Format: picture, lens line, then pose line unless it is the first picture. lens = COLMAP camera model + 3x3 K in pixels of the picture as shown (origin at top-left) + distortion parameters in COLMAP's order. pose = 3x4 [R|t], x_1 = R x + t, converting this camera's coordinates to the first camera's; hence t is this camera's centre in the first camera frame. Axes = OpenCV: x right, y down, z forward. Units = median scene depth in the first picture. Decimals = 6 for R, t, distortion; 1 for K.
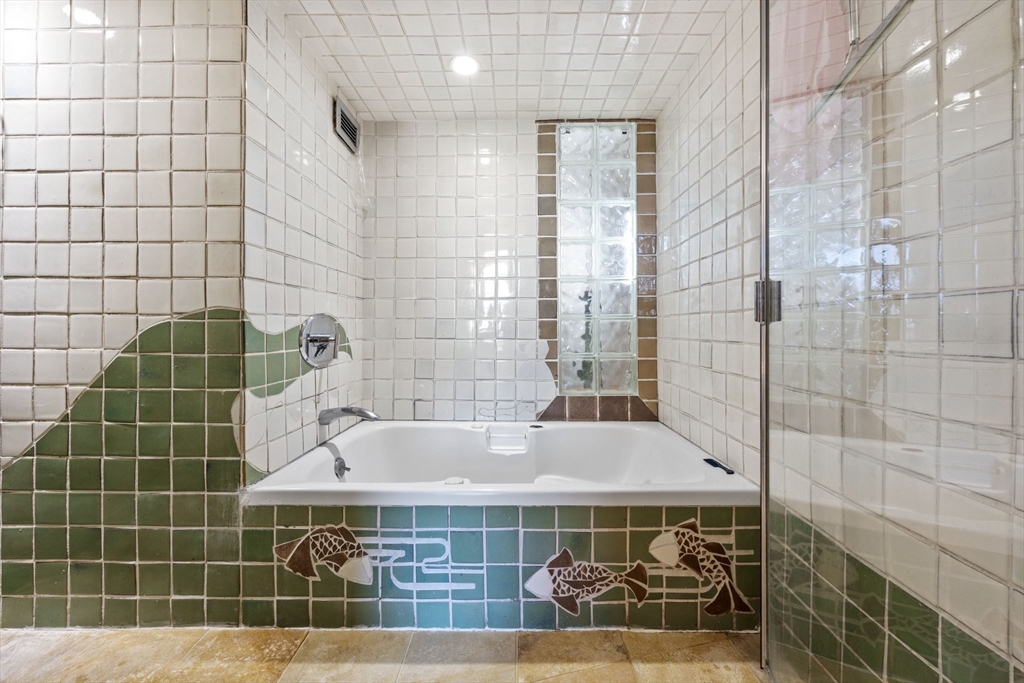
lens RADIAL K [[419.6, 0, 513.0], [0, 419.6, 330.1], [0, 0, 1]] dist [-0.000894, -0.000843]
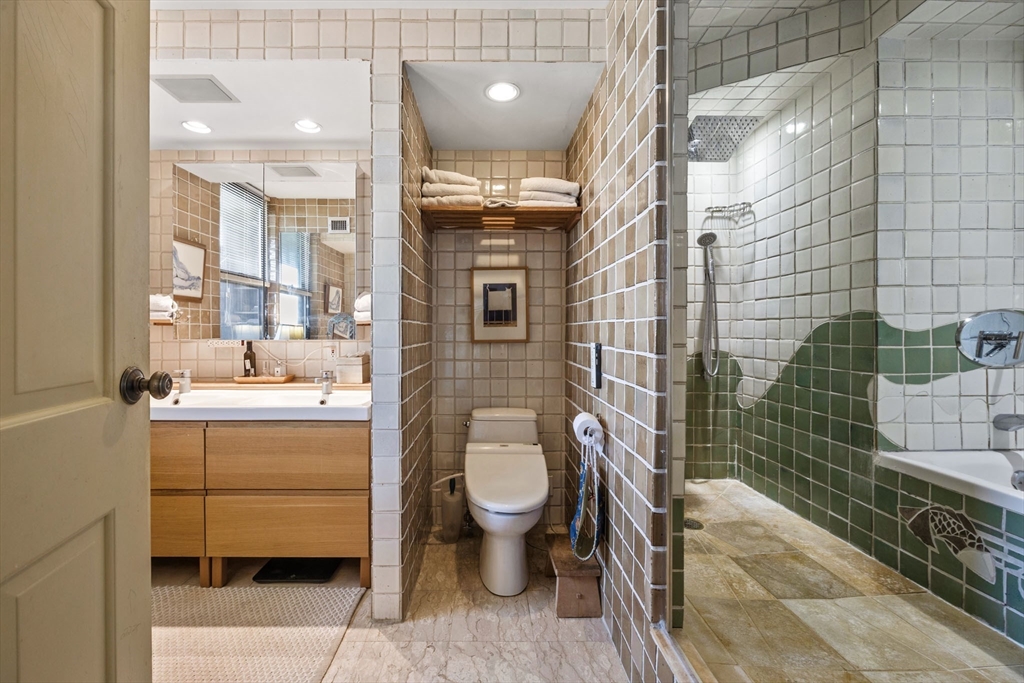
lens RADIAL K [[419.6, 0, 511.5], [0, 419.6, 334.5], [0, 0, 1]] dist [-0.000894, -0.000843]
pose [[0.066296, 0.008528, -0.997764, 0.559056], [0.003766, 0.999954, 0.008797, 0.005738], [0.997793, -0.004340, 0.066260, -0.194229]]
